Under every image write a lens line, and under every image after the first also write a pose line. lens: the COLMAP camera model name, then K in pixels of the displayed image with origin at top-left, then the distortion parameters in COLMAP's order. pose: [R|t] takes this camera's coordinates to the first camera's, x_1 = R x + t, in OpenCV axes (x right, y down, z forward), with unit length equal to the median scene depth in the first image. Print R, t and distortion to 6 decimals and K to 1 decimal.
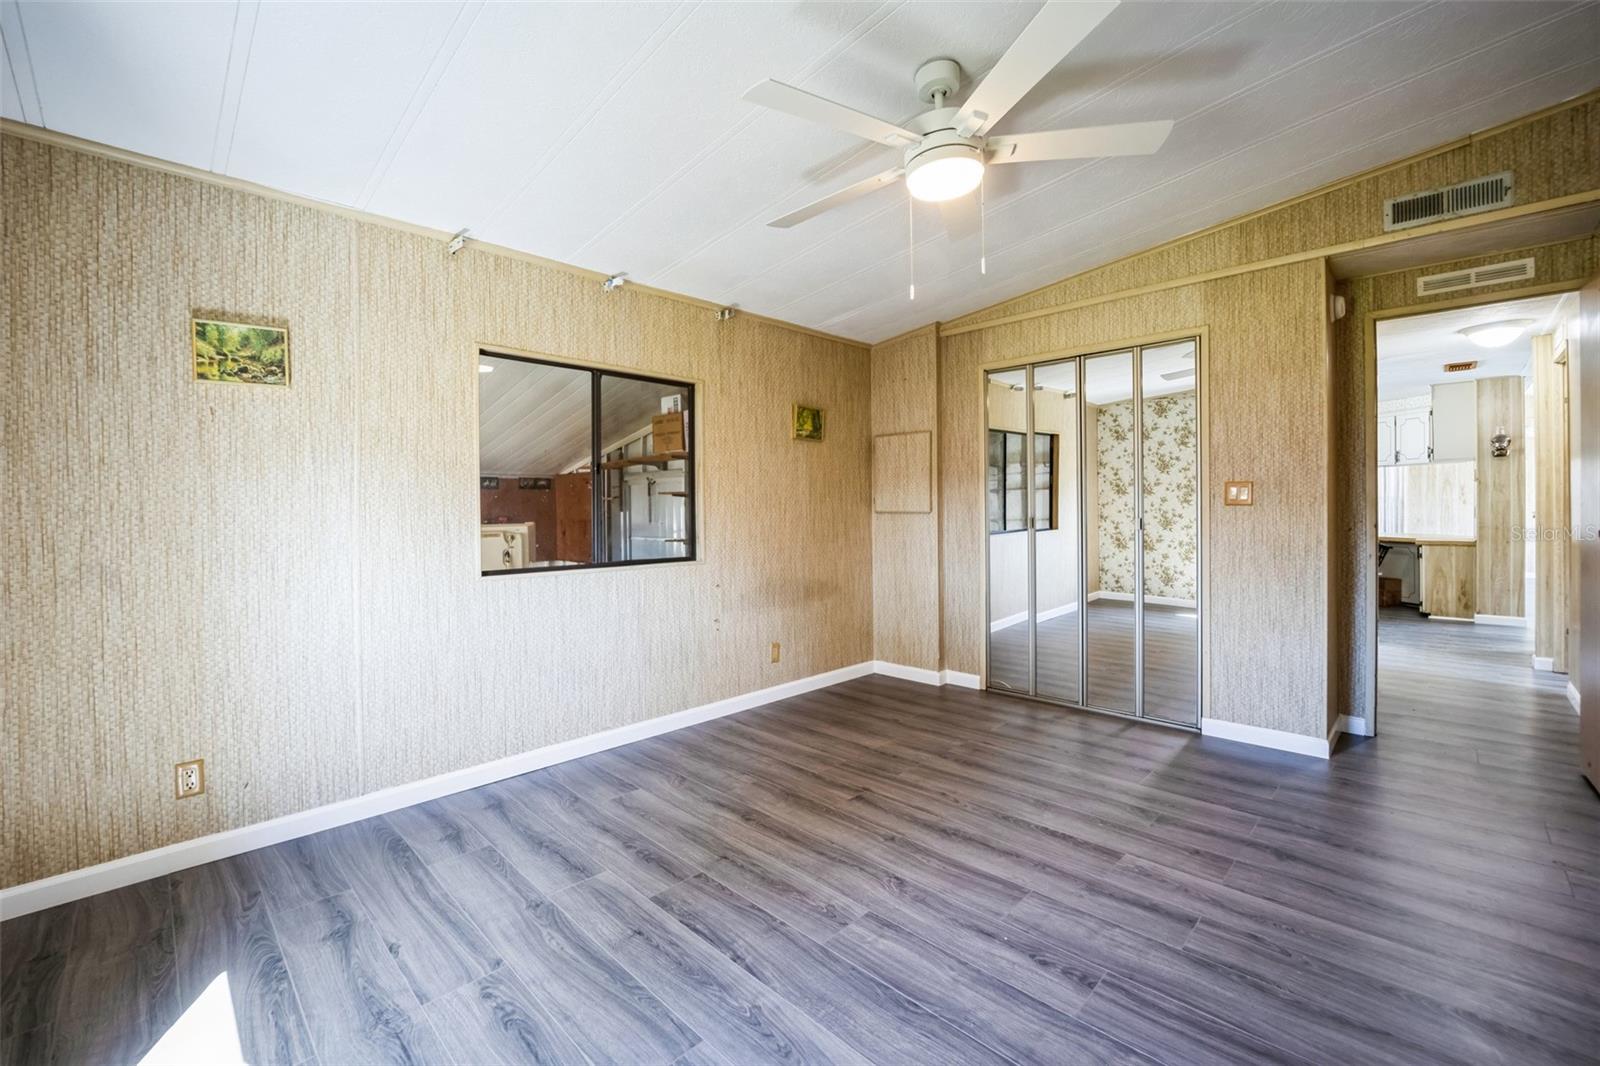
lens RADIAL K [[660.3, 0, 807.6], [0, 660.3, 511.8], [0, 0, 1]] dist [-0.021683, -0.000156]
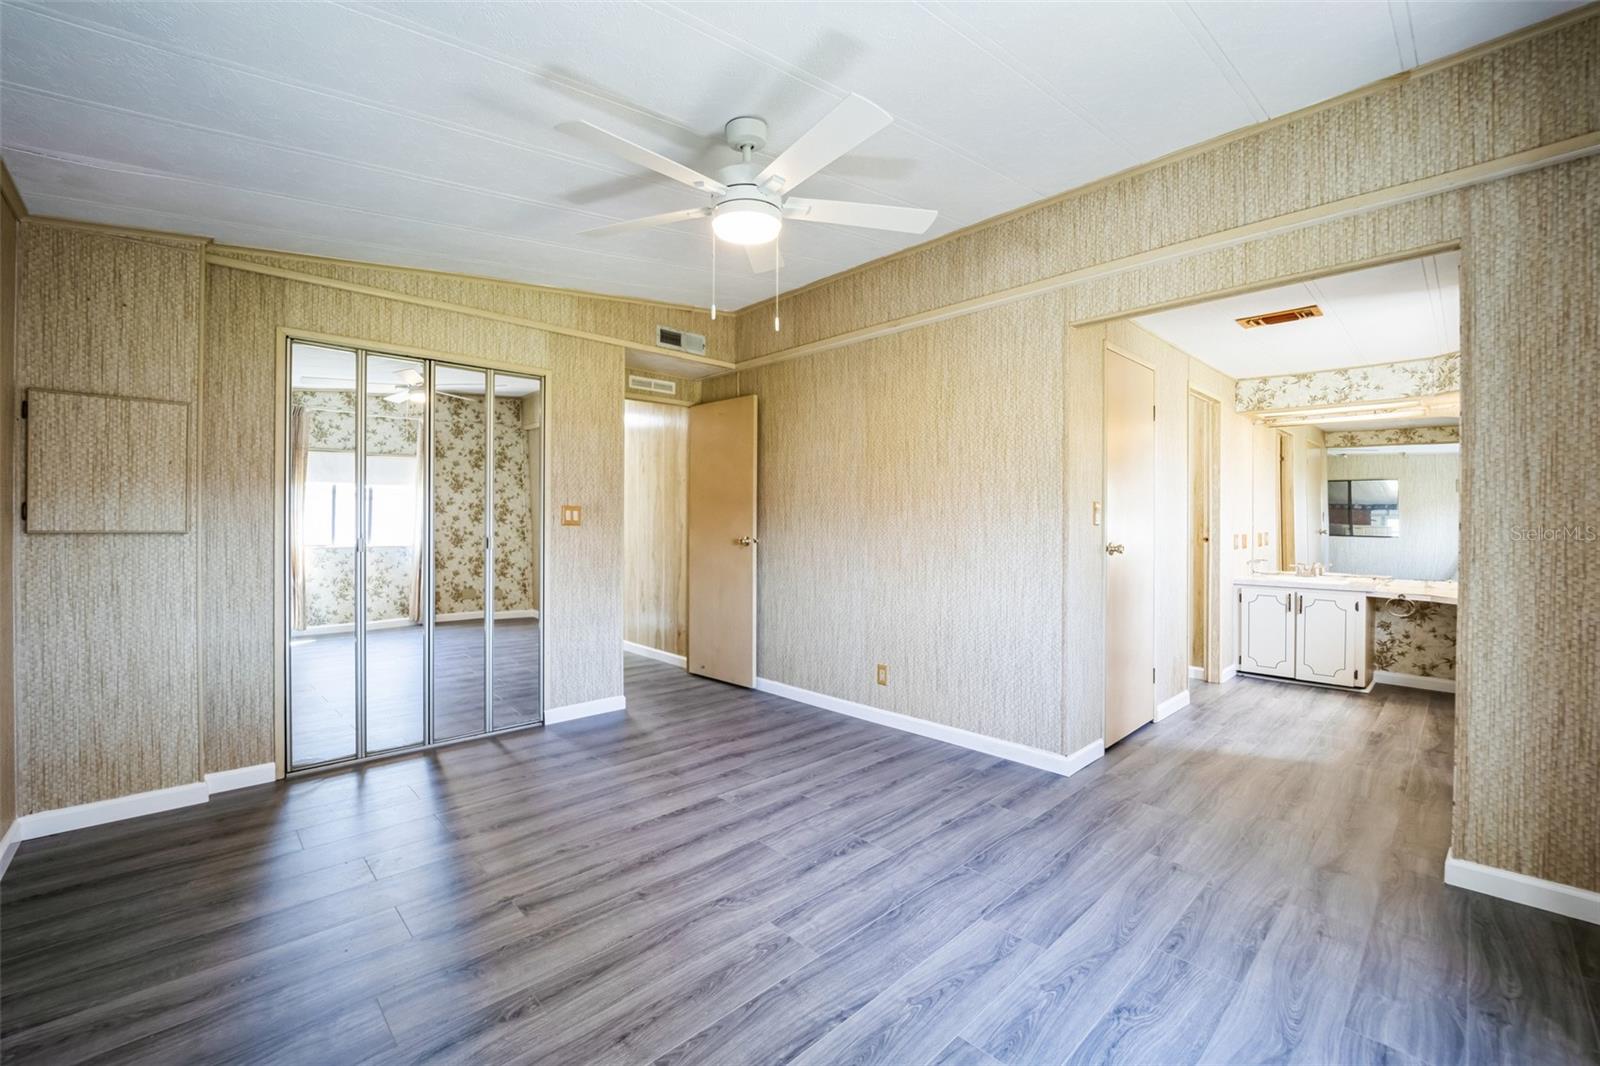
lens RADIAL K [[647.1, 0, 795.3], [0, 647.1, 527.2], [0, 0, 1]] dist [-0.022325, -0.000171]
pose [[0.050159, 0.004664, 0.998730, -0.720808], [0.003103, 0.999984, -0.004825, 0.000878], [-0.998736, 0.003341, 0.050144, 0.727255]]
